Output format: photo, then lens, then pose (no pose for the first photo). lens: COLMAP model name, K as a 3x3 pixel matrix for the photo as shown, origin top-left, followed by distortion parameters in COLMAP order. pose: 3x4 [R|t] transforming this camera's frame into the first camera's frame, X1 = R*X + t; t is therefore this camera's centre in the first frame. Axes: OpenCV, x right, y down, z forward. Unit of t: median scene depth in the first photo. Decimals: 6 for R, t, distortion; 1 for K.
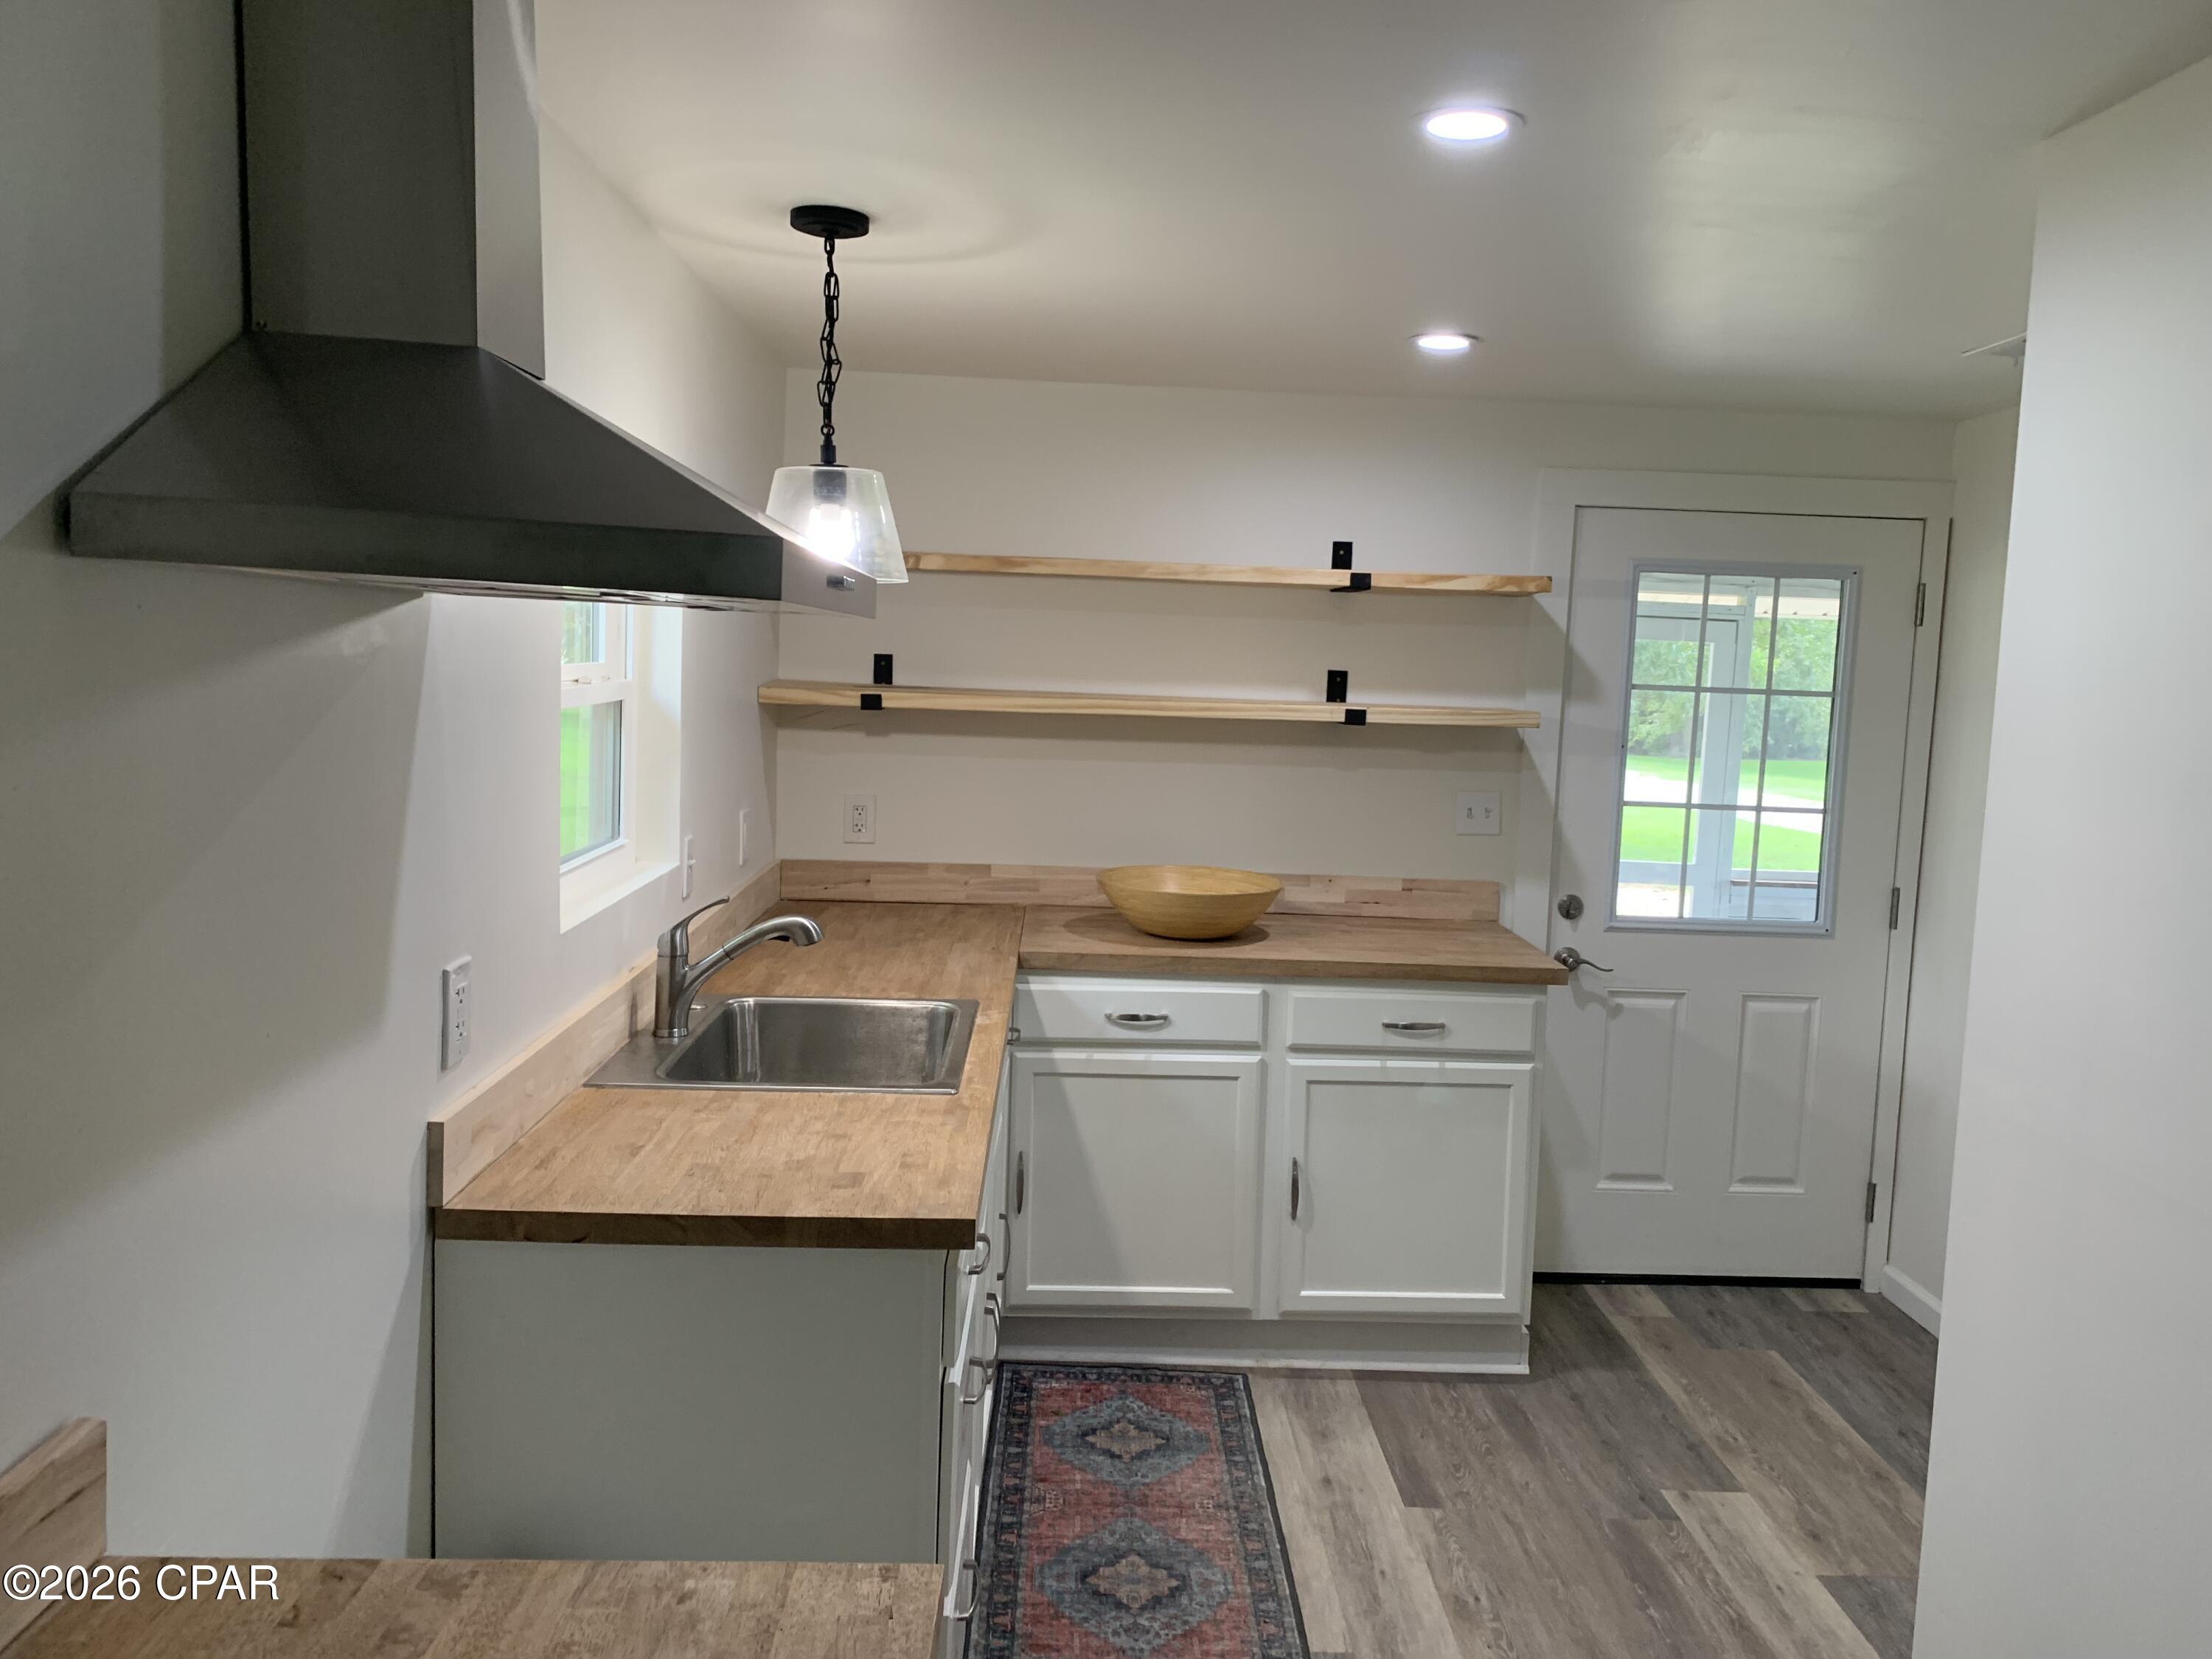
lens RADIAL K [[1699.6, 0, 1132.1], [0, 1699.6, 828.4], [0, 0, 1]] dist [0.011715, -0.008025]
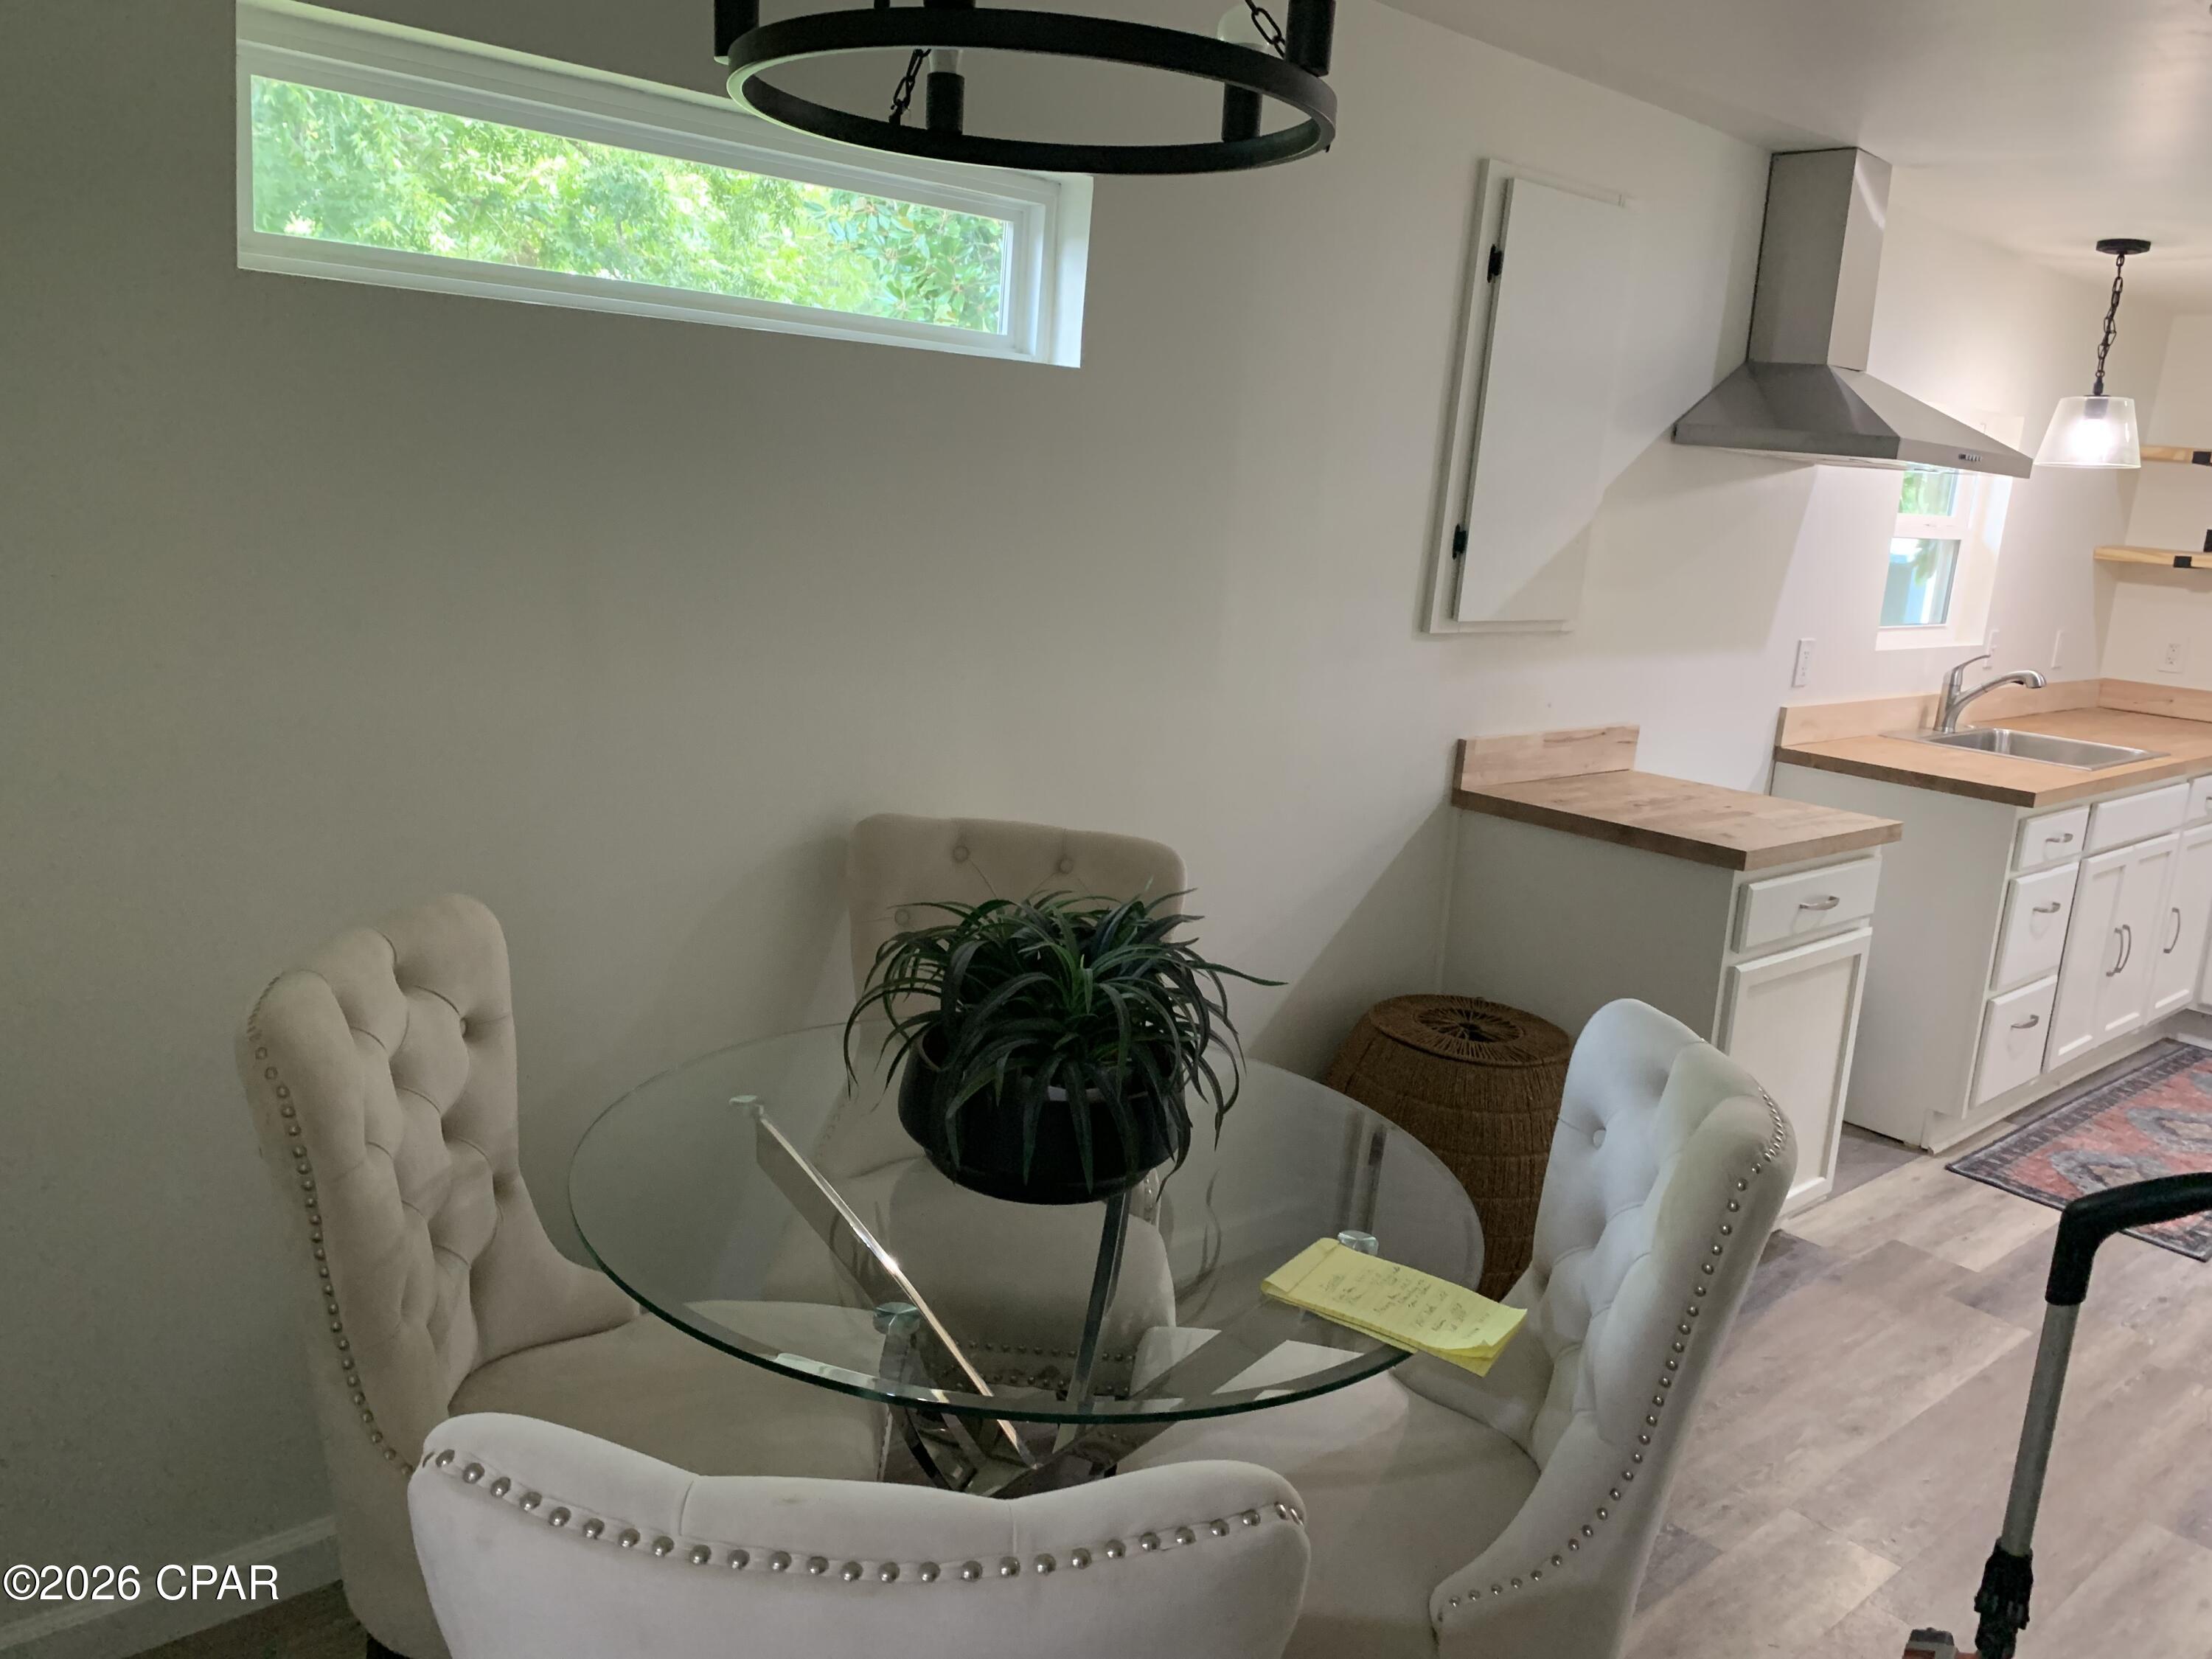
lens RADIAL K [[1699.6, 0, 1132.1], [0, 1699.6, 828.4], [0, 0, 1]] dist [0.011715, -0.008025]
pose [[0.649945, 0.161046, -0.742722, 0.510402], [-0.126382, 0.986585, 0.103328, 0.148901], [0.749400, 0.026709, 0.661579, -0.786970]]
